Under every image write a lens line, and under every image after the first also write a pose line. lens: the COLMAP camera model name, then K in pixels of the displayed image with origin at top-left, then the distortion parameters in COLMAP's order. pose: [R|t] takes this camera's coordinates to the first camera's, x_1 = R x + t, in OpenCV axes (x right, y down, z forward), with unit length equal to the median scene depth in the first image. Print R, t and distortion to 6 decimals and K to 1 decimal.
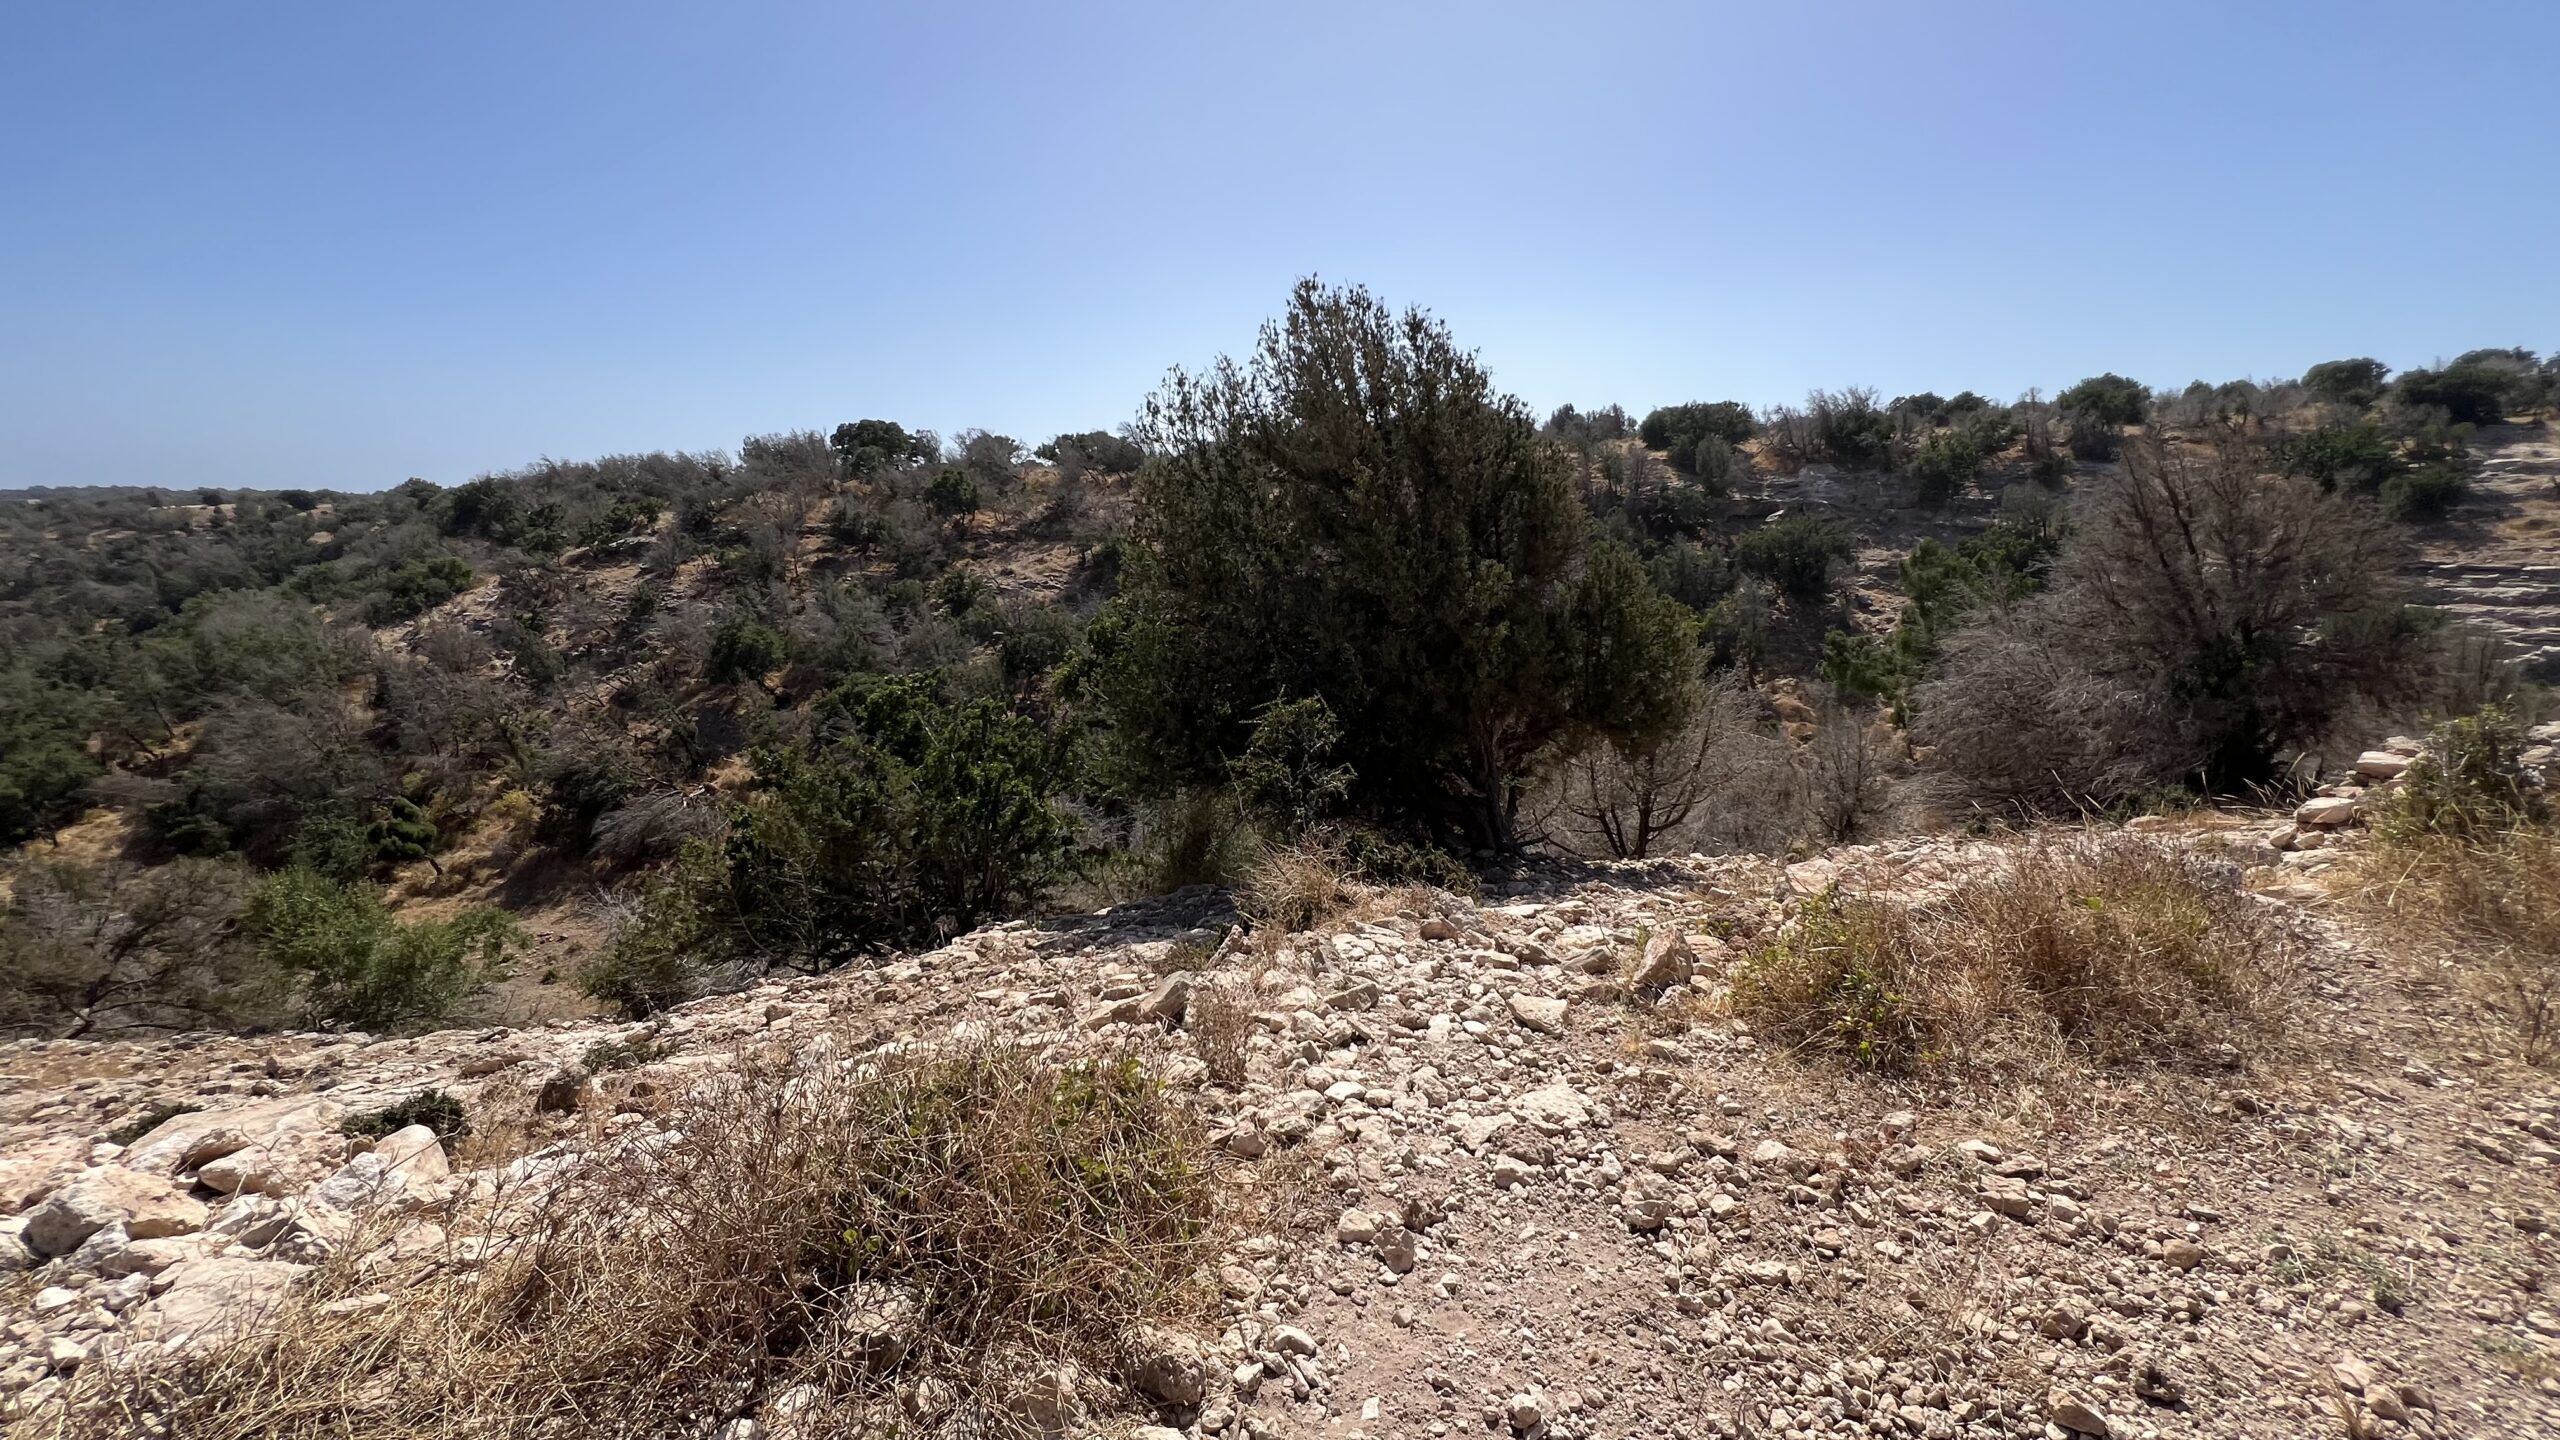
lens RADIAL K [[1023.1, 0, 1273.2], [0, 1023.1, 714.7], [0, 0, 1]] dist [-0.001851, 0.000430]
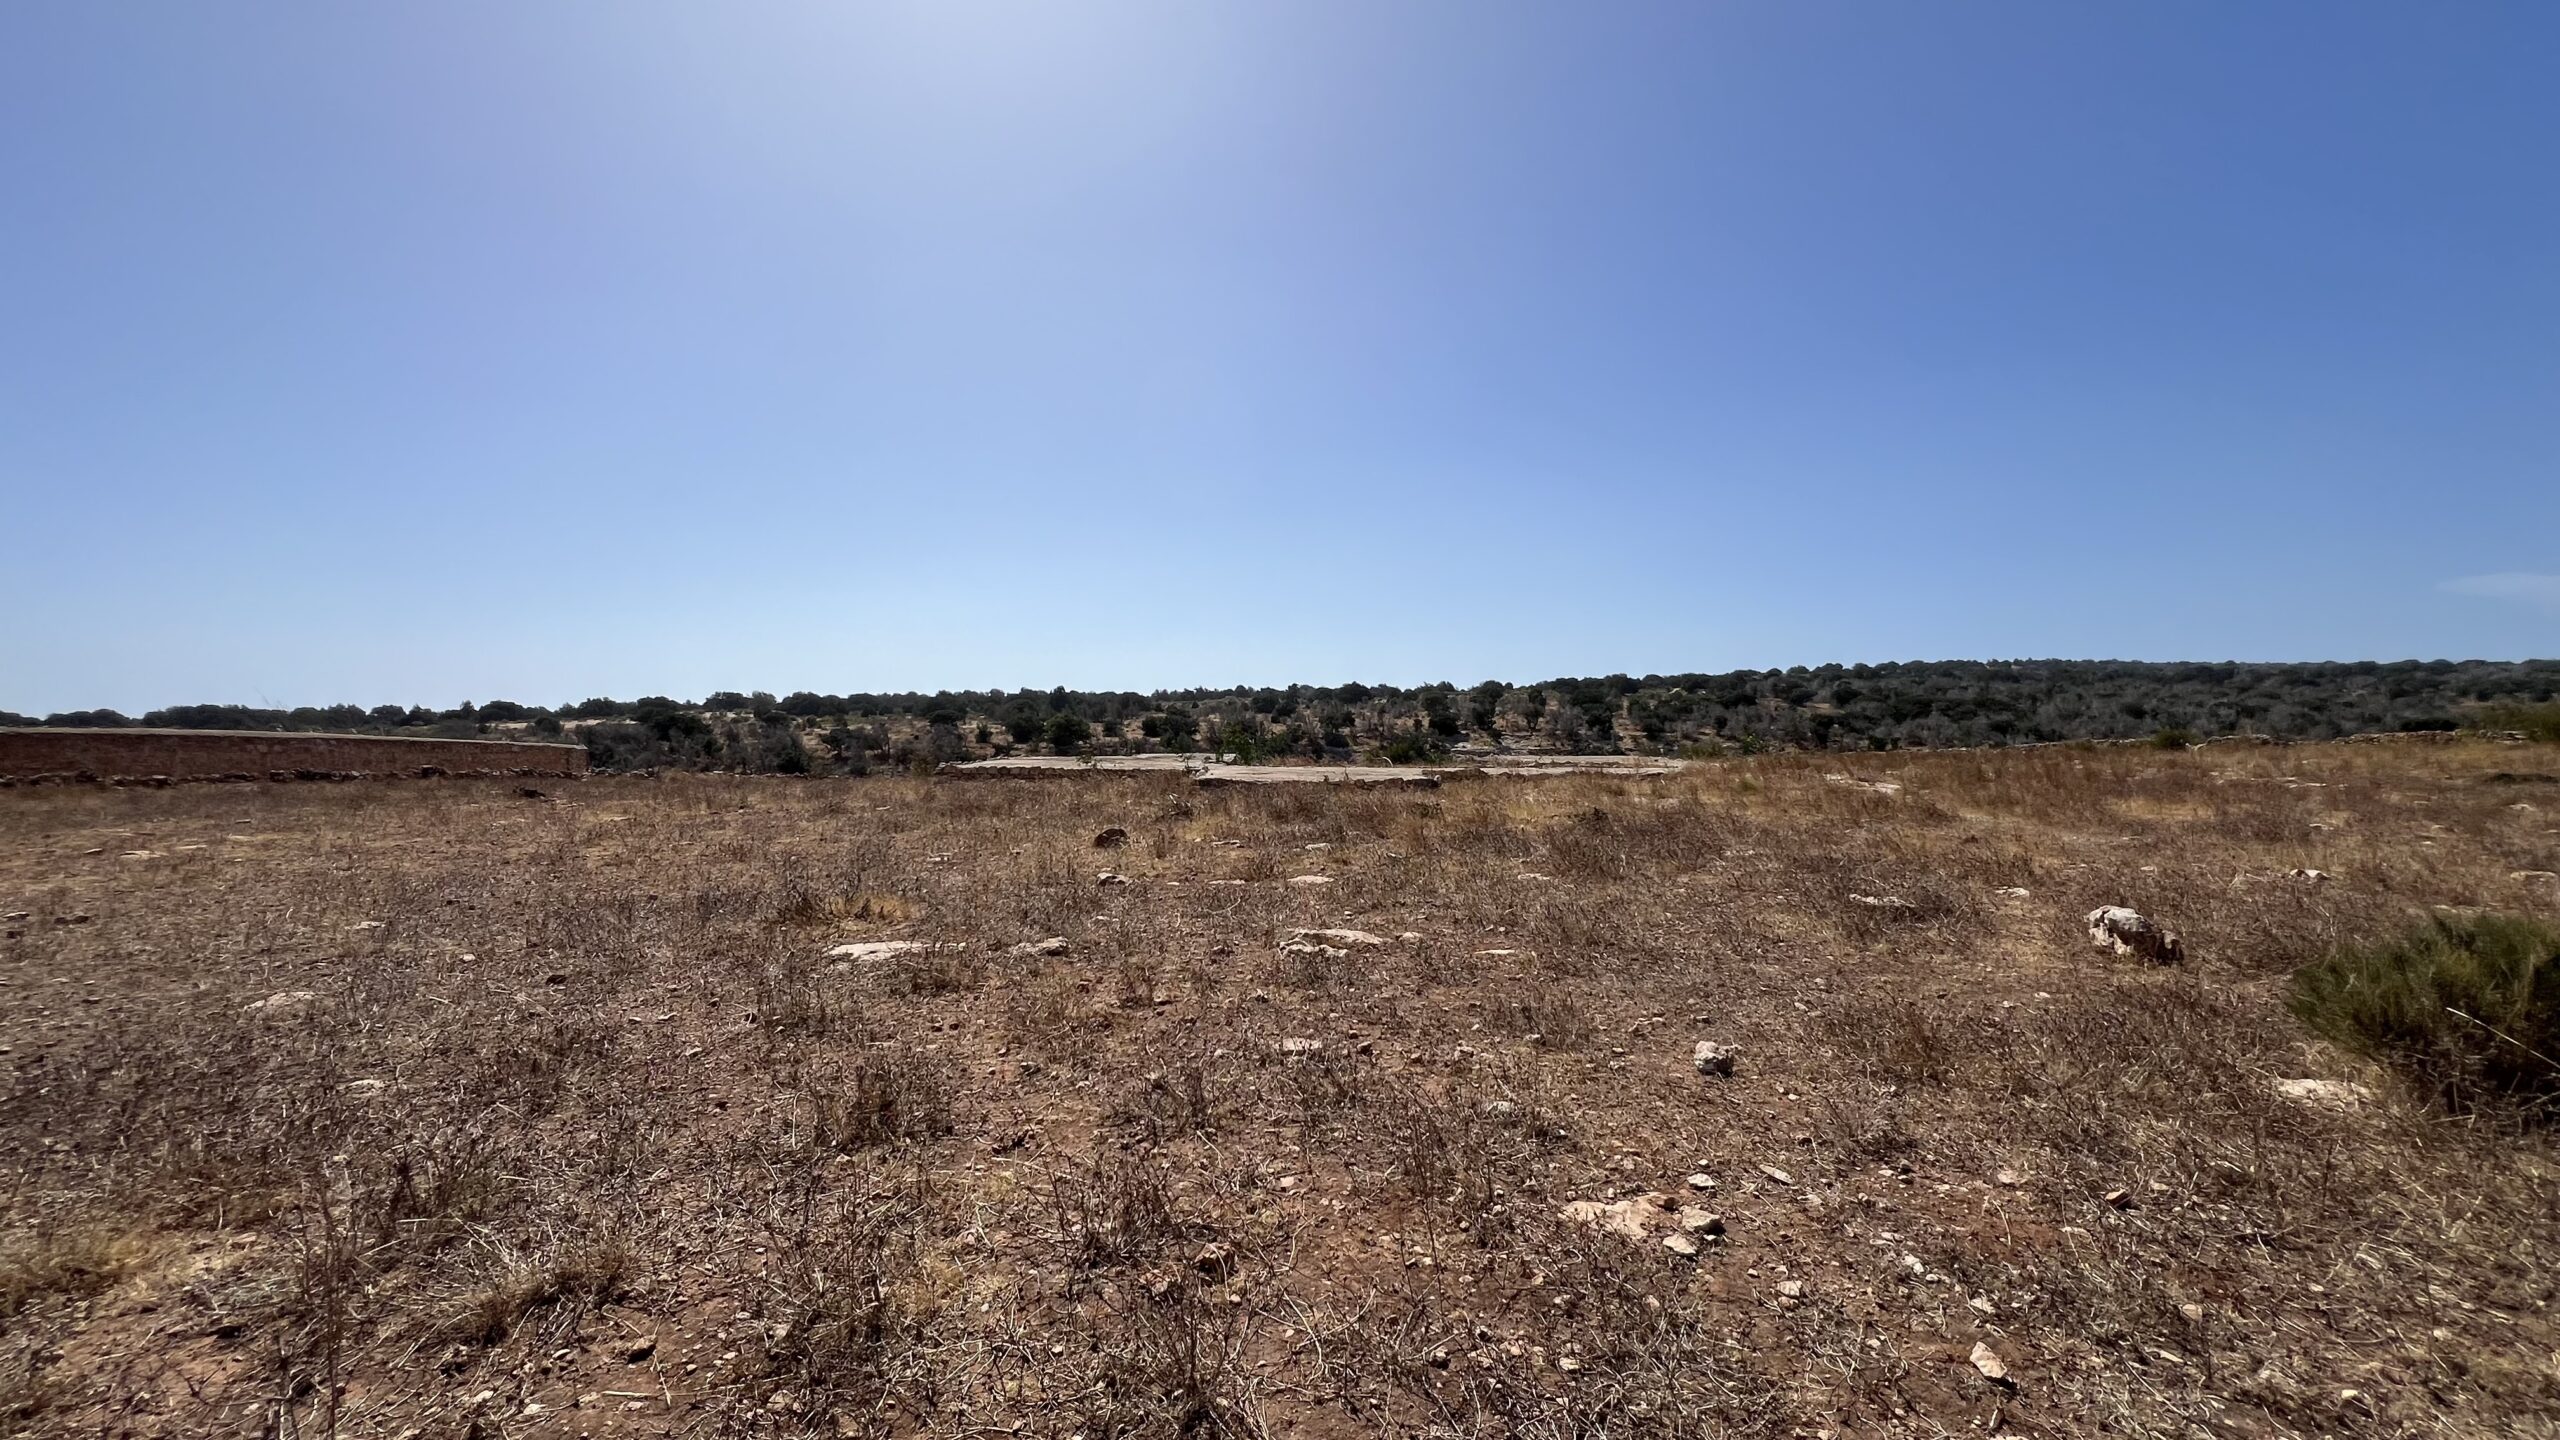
lens RADIAL K [[1021.9, 0, 1270.7], [0, 1021.9, 756.0], [0, 0, 1]] dist [0.000195, 0.000647]
pose [[0.851835, -0.005285, 0.523784, -0.661096], [0.098826, 0.983613, -0.150796, 0.134438], [-0.514403, 0.180217, 0.838398, -1.078889]]
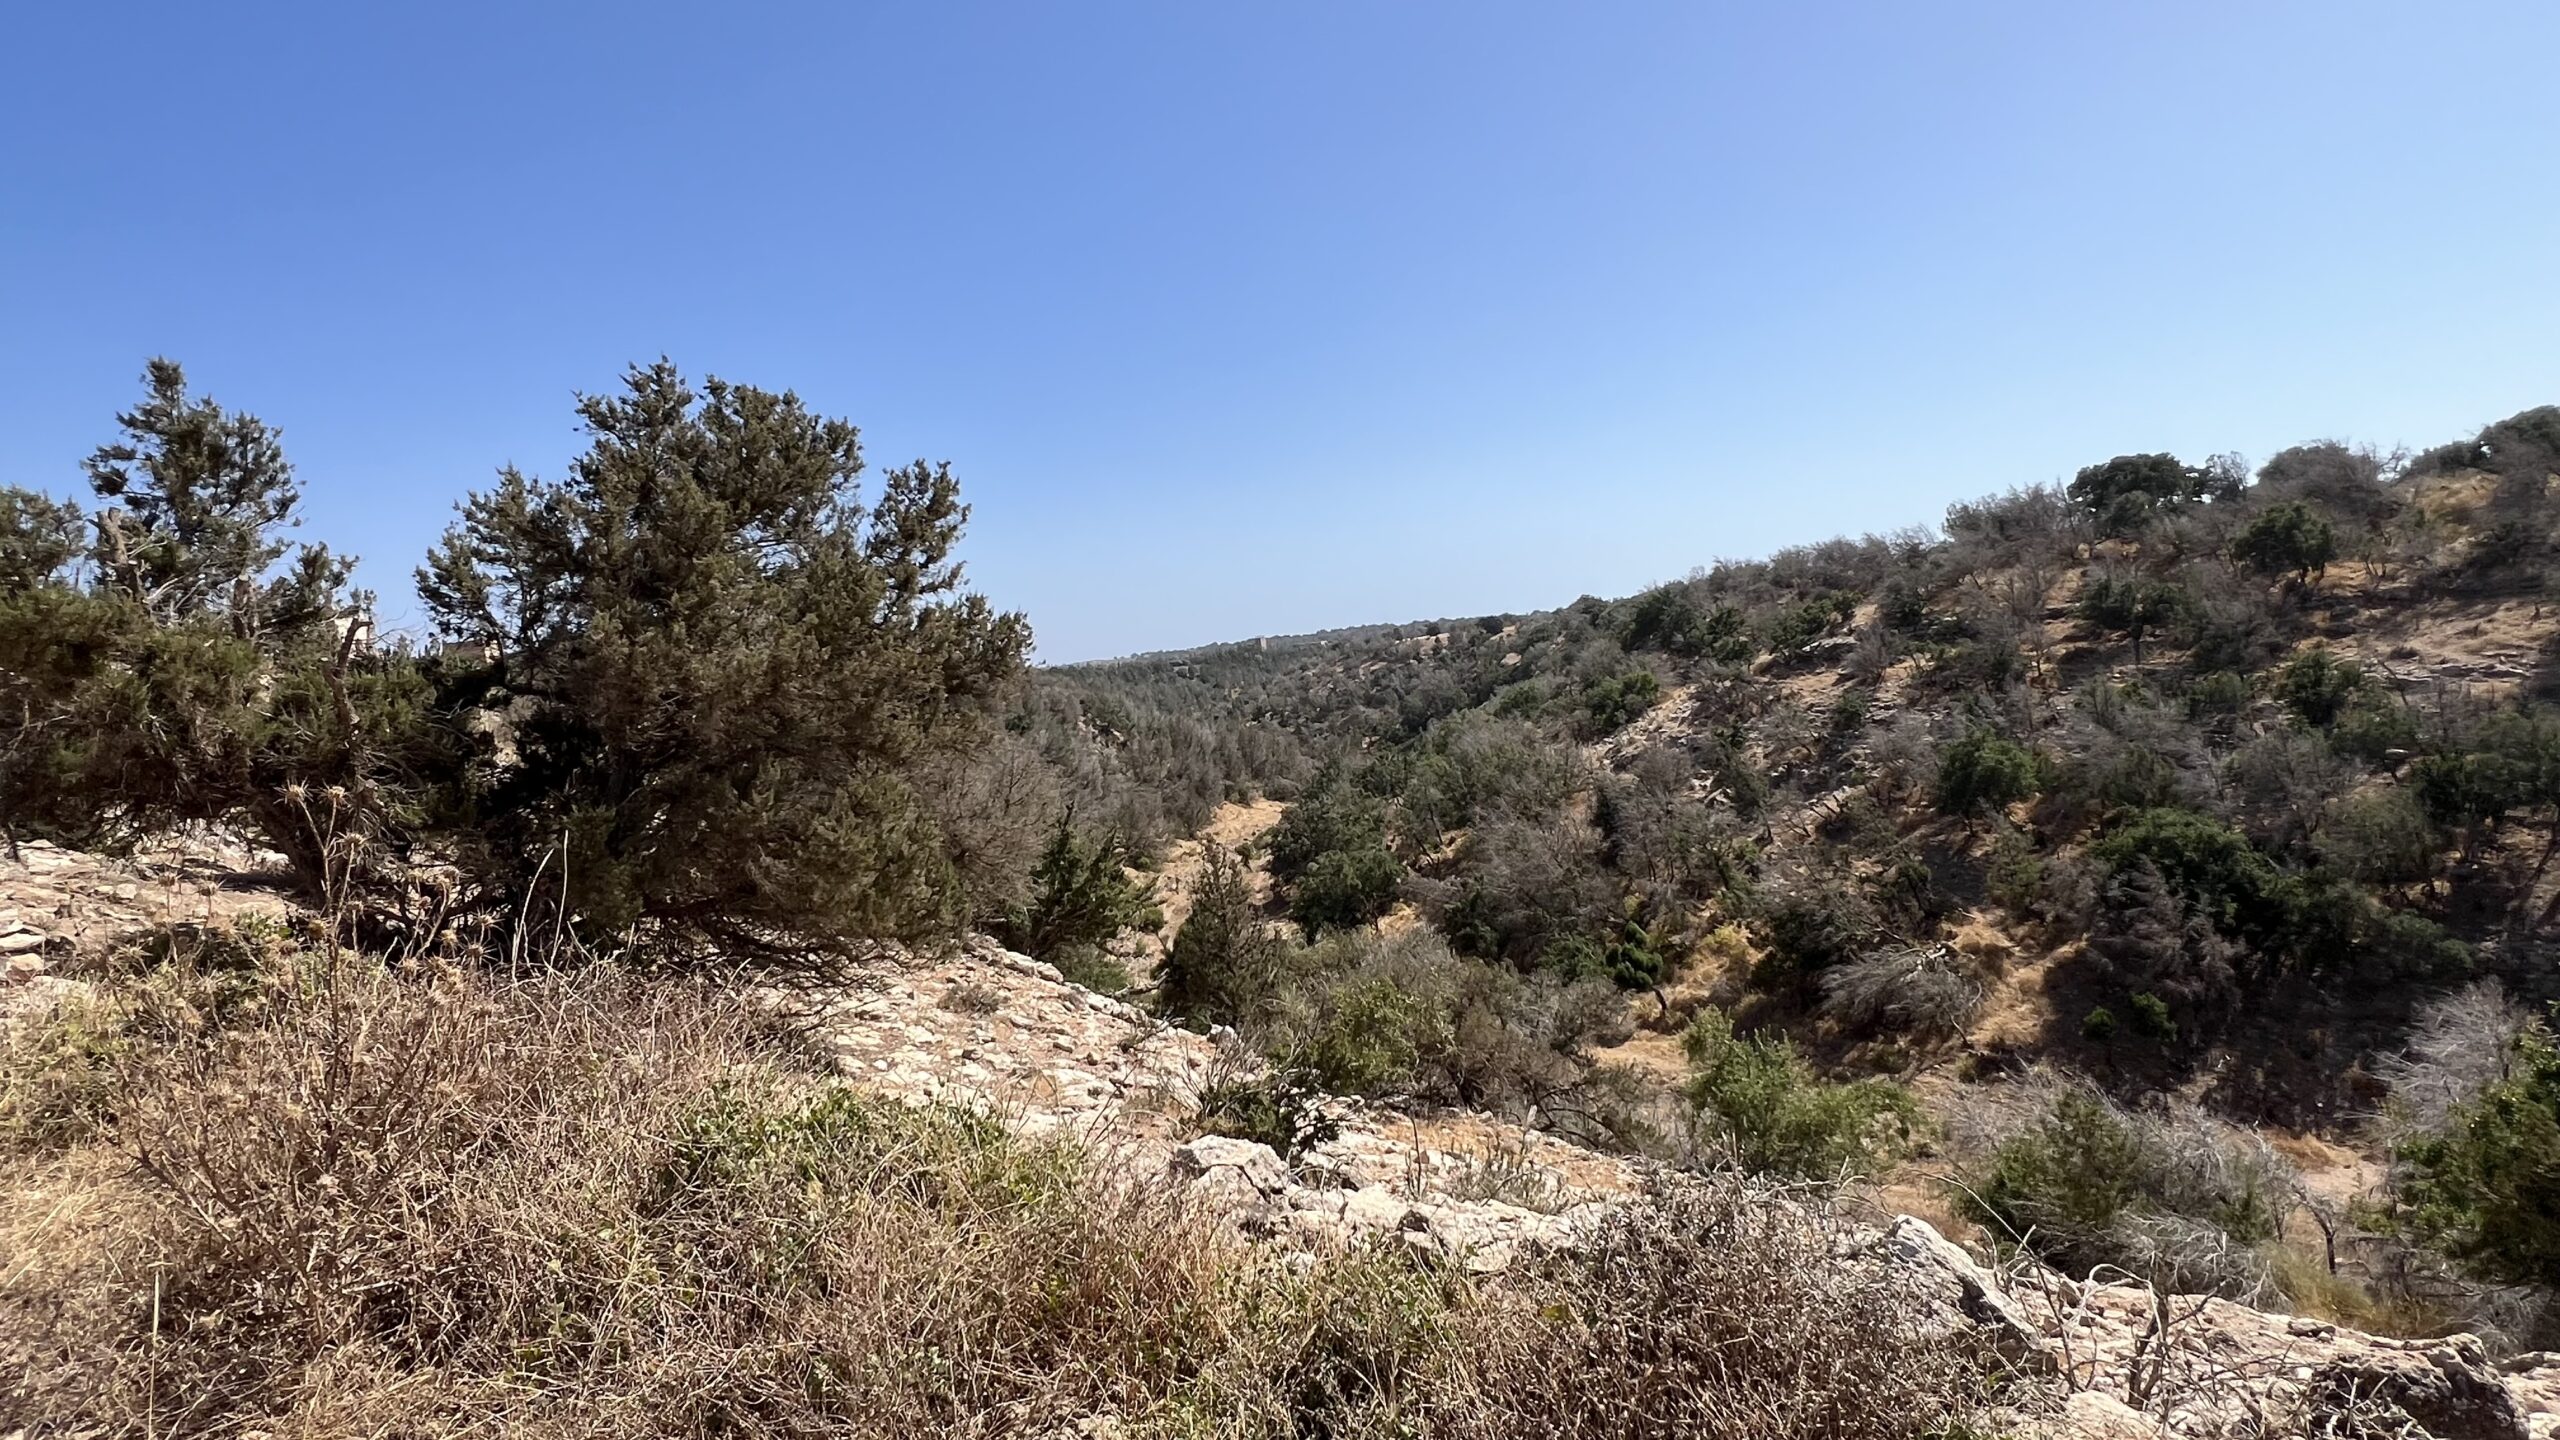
lens RADIAL K [[1298.7, 0, 1275.6], [0, 1298.7, 719.1], [0, 0, 1]] dist [-0.001253, 0.000028]
pose [[0.617847, -0.019074, -0.786067, -0.072306], [-0.059973, 0.995650, -0.071298, -0.001747], [0.784008, 0.091194, 0.614016, -0.029028]]
